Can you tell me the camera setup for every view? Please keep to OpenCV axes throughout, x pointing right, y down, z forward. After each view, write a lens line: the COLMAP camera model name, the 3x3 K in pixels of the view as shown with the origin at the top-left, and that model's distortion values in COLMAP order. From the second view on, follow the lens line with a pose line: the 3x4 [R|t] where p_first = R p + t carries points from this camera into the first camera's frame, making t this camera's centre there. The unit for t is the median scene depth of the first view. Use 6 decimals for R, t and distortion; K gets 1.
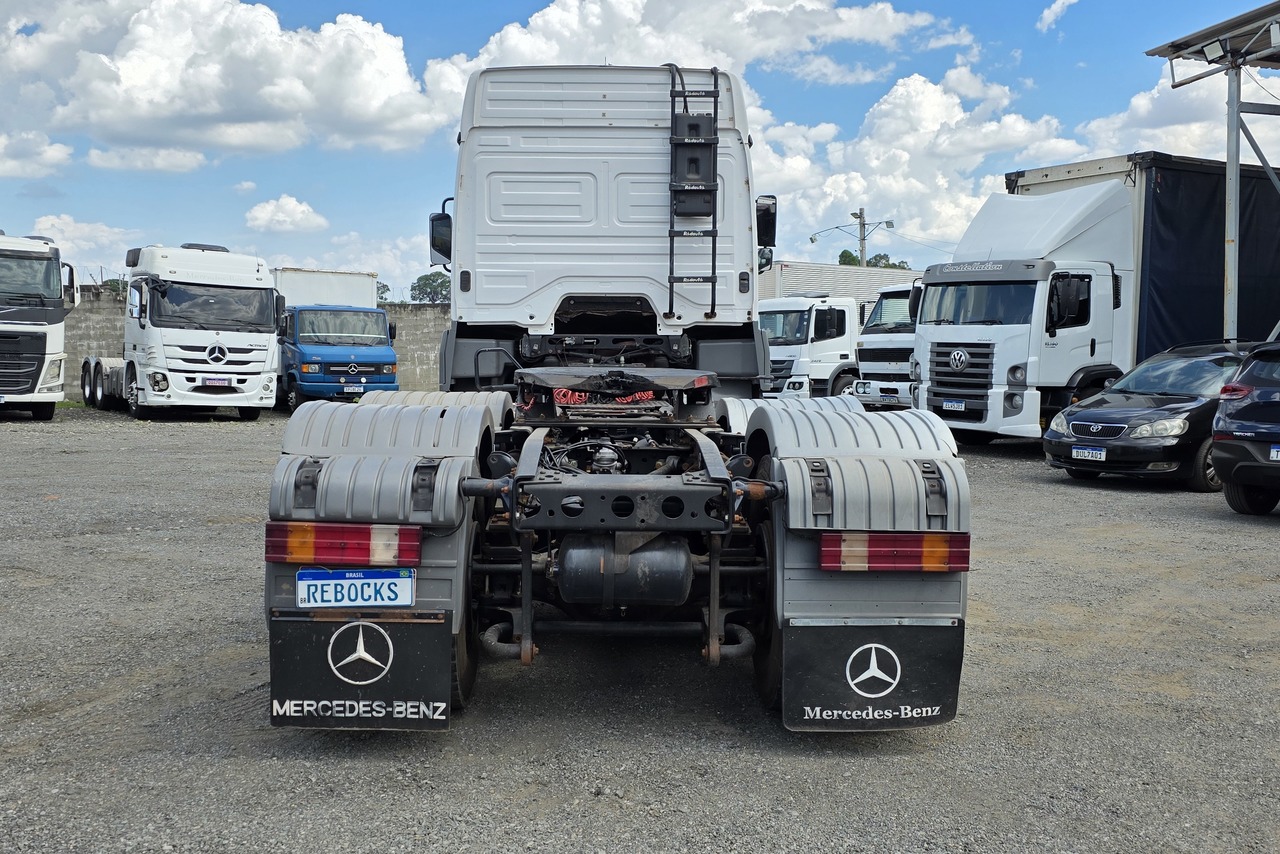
lens RADIAL K [[1228.3, 0, 641.0], [0, 1228.3, 415.2], [0, 0, 1]] dist [0.148562, -0.302075]
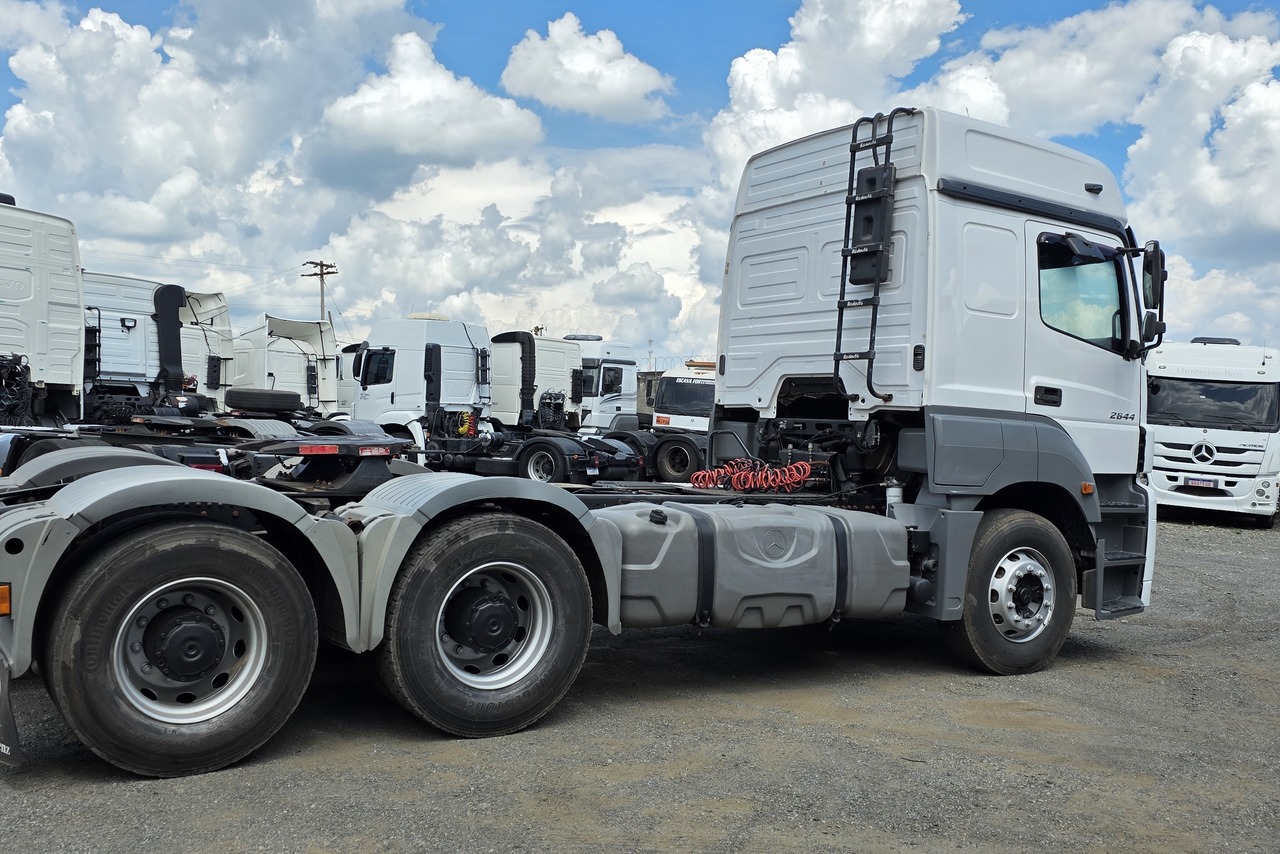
lens RADIAL K [[1227.2, 0, 649.8], [0, 1227.2, 397.5], [0, 0, 1]] dist [0.140838, -0.258505]
pose [[0.498974, -0.000805, -0.866617, 0.714998], [-0.082803, 0.995380, -0.048600, -0.028012], [0.862652, 0.096008, 0.496602, 0.452266]]
